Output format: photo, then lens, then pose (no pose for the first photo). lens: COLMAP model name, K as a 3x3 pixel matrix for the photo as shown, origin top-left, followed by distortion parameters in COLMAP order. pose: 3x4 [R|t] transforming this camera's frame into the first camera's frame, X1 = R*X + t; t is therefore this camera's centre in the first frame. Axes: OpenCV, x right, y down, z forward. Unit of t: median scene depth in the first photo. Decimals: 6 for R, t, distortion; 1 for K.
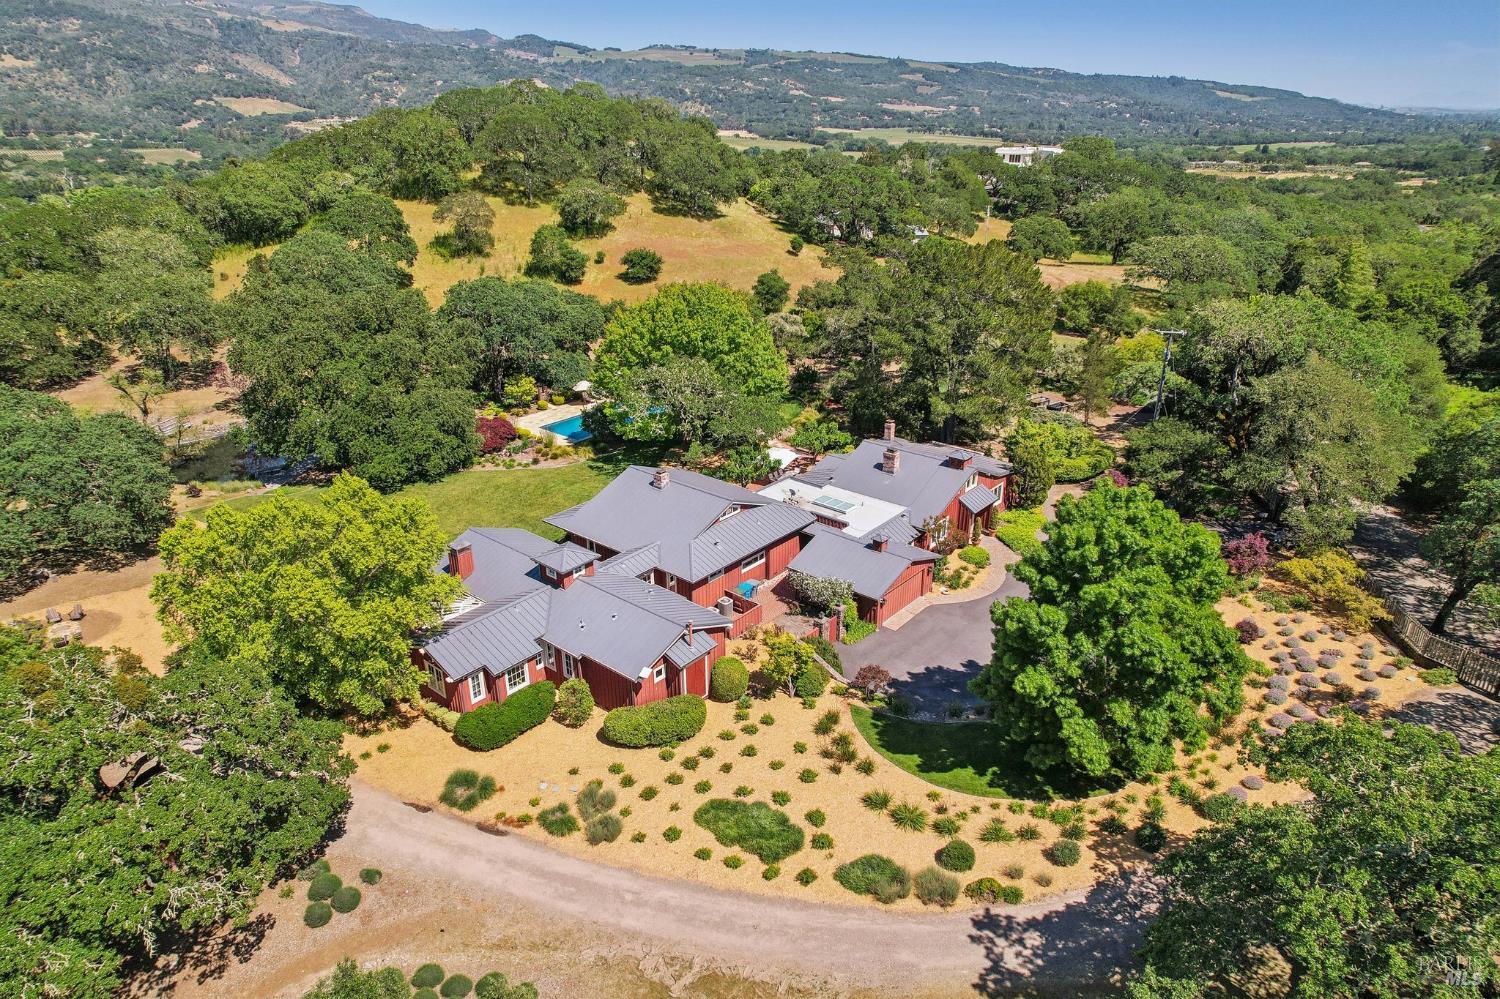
lens RADIAL K [[959.9, 0, 750.0], [0, 959.9, 499.5], [0, 0, 1]] dist [-0.078968, 0.072801]
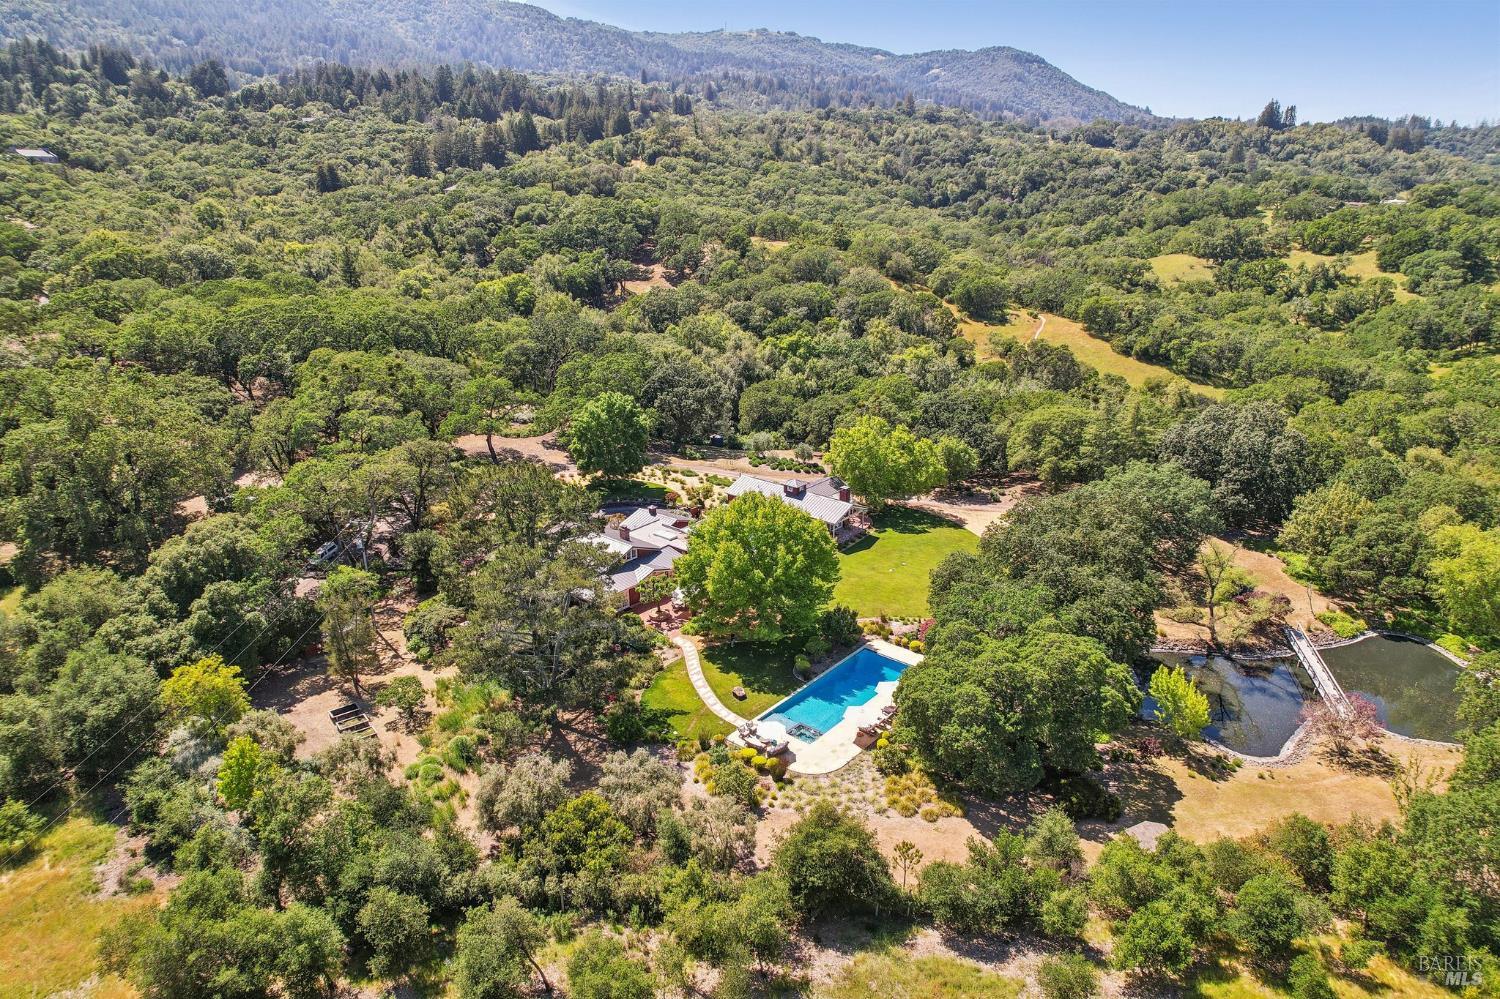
lens RADIAL K [[959.9, 0, 750.0], [0, 959.9, 499.5], [0, 0, 1]] dist [-0.078968, 0.072801]
pose [[-0.999891, -0.014081, -0.004539, -0.088957], [-0.013460, 0.738448, 0.674176, -1.894882], [-0.006141, 0.674164, -0.738556, 3.487438]]
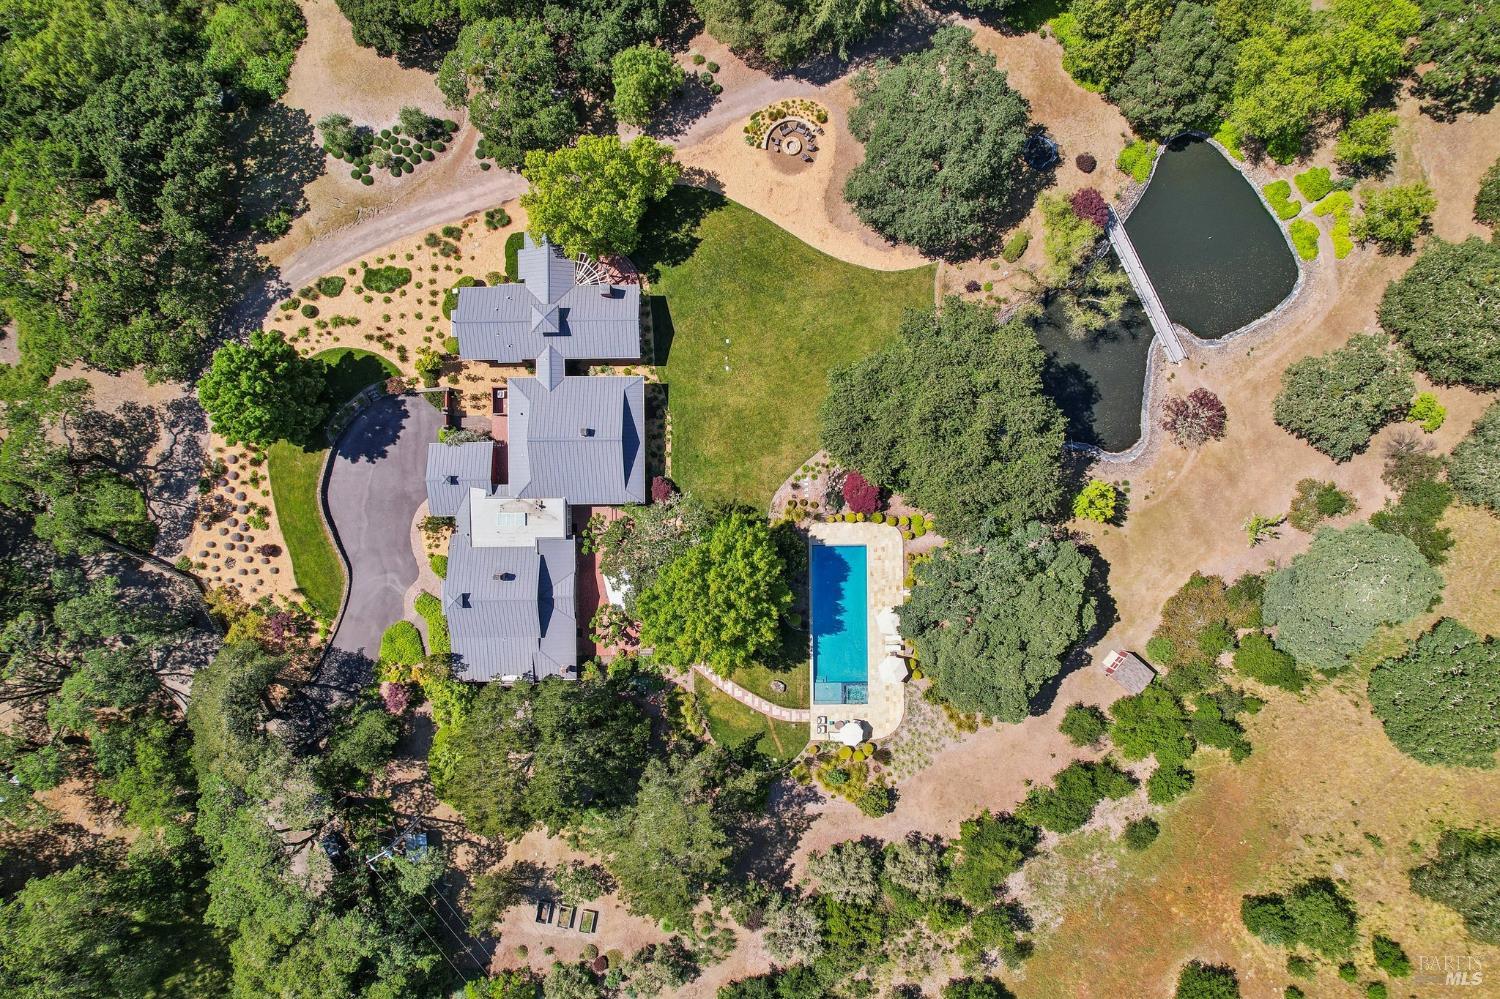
lens RADIAL K [[959.9, 0, 750.0], [0, 959.9, 499.5], [0, 0, 1]] dist [-0.078968, 0.072801]
pose [[-0.758780, 0.651347, 0.000382, -0.330607], [-0.252966, -0.295230, 0.921329, -2.240534], [0.600218, 0.698989, 0.388783, 0.974451]]
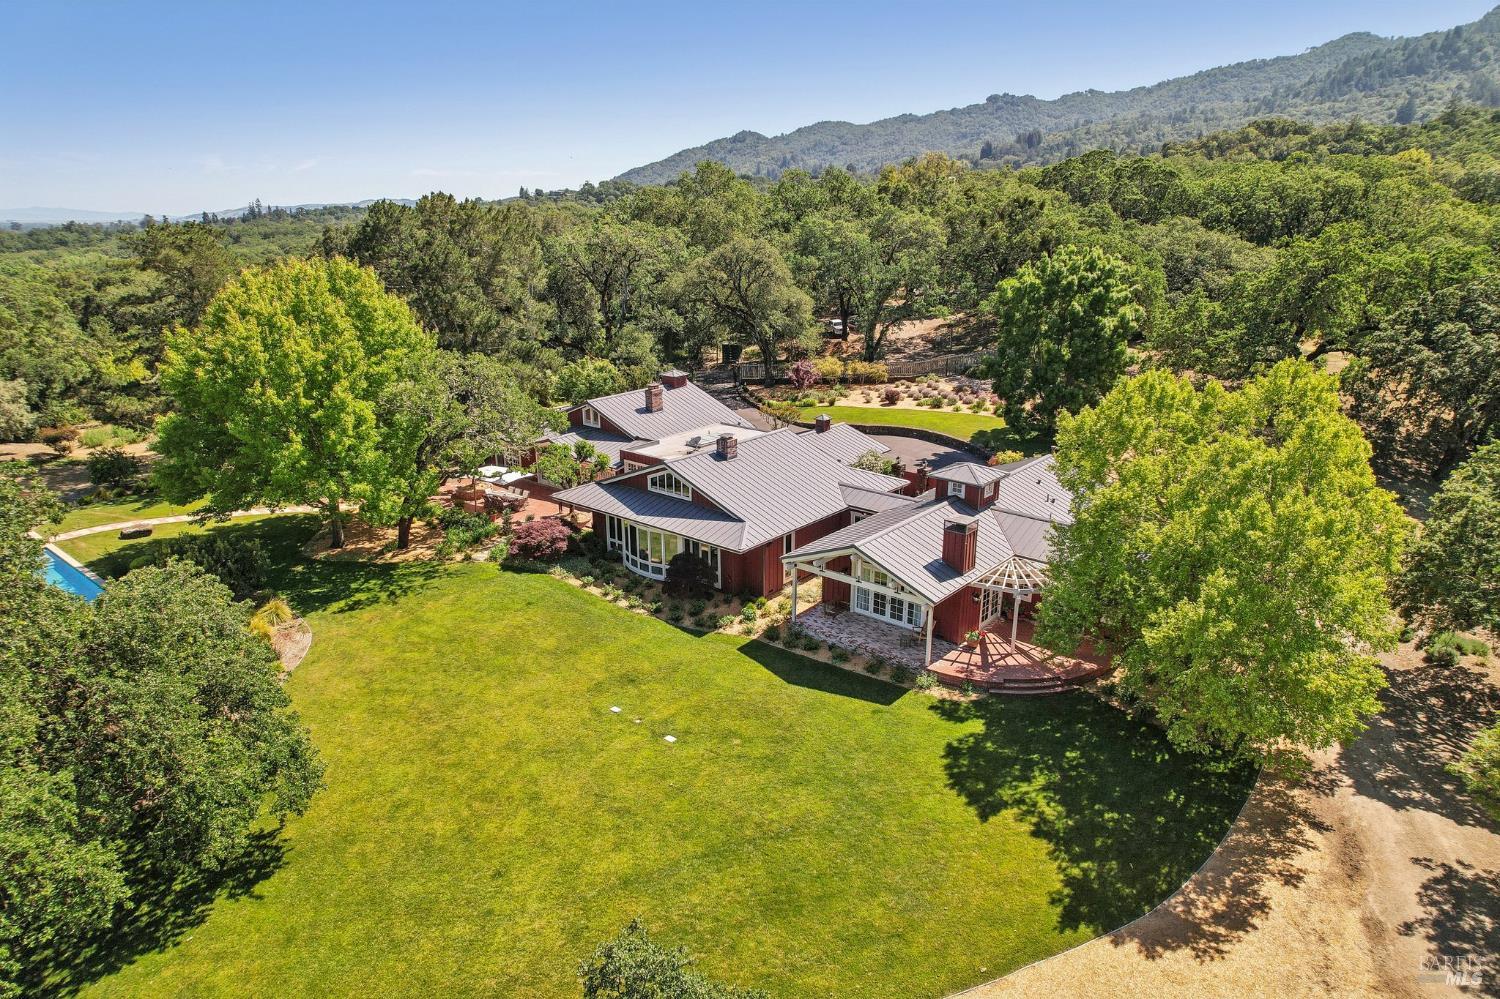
lens RADIAL K [[959.9, 0, 750.0], [0, 959.9, 499.5], [0, 0, 1]] dist [-0.078968, 0.072801]
pose [[-0.002909, -0.313993, 0.949421, -1.230935], [0.386772, 0.875182, 0.290626, -0.297408], [-0.922171, 0.368055, 0.118898, 1.362252]]
